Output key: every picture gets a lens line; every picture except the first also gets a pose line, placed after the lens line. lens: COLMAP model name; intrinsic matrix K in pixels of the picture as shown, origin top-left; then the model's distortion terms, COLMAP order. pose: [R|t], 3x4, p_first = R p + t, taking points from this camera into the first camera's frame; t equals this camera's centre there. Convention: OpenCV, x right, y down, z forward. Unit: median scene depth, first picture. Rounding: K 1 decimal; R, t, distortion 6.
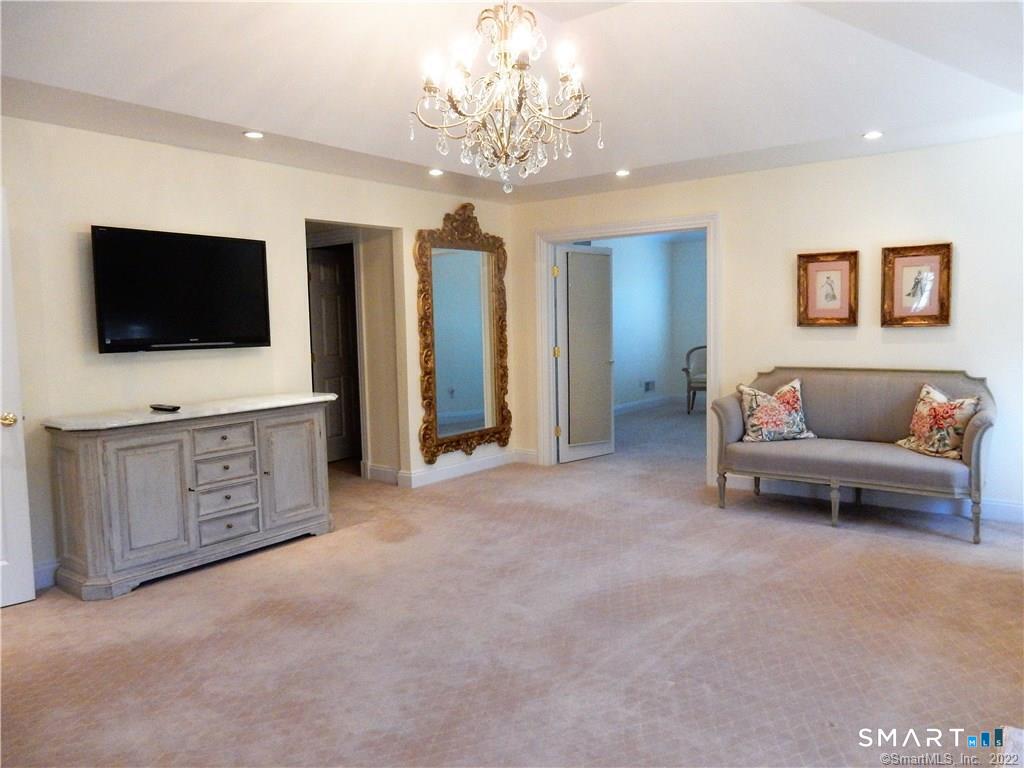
lens RADIAL K [[750.5, 0, 514.2], [0, 750.5, 387.1], [0, 0, 1]] dist [-0.010755, 0.000566]
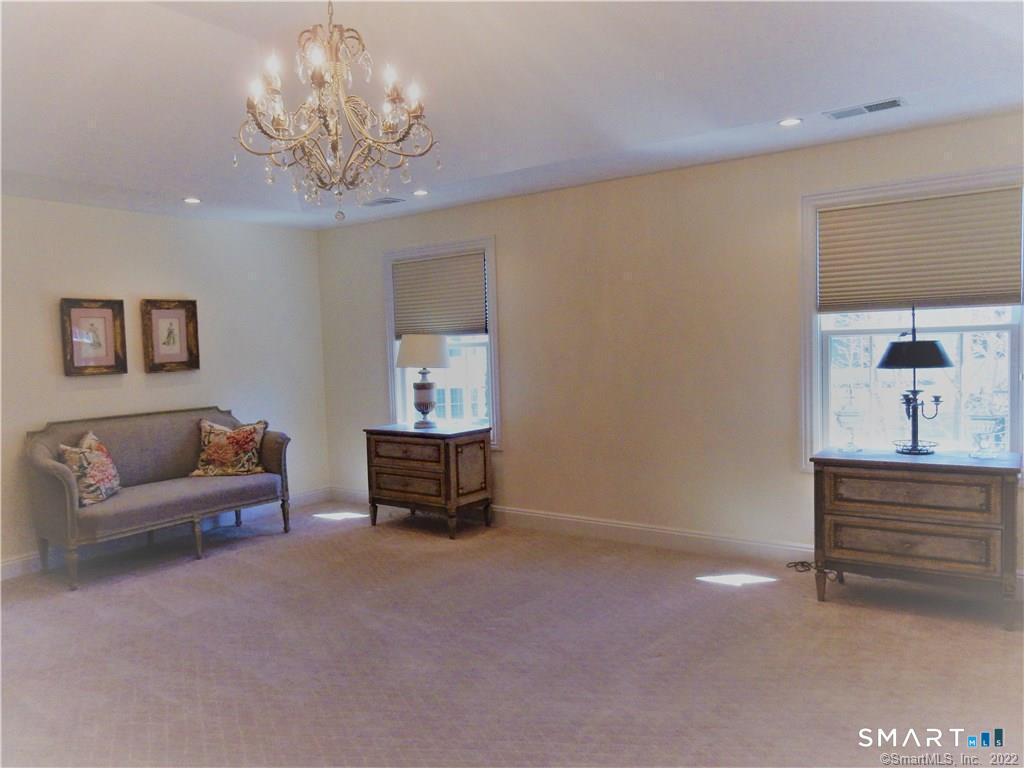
lens RADIAL K [[750.5, 0, 513.8], [0, 750.5, 380.7], [0, 0, 1]] dist [-0.010755, 0.000566]
pose [[-0.028093, -0.024871, 0.999296, -0.590664], [0.128543, 0.991300, 0.028286, -0.033418], [-0.991306, 0.129247, -0.024652, 0.516949]]
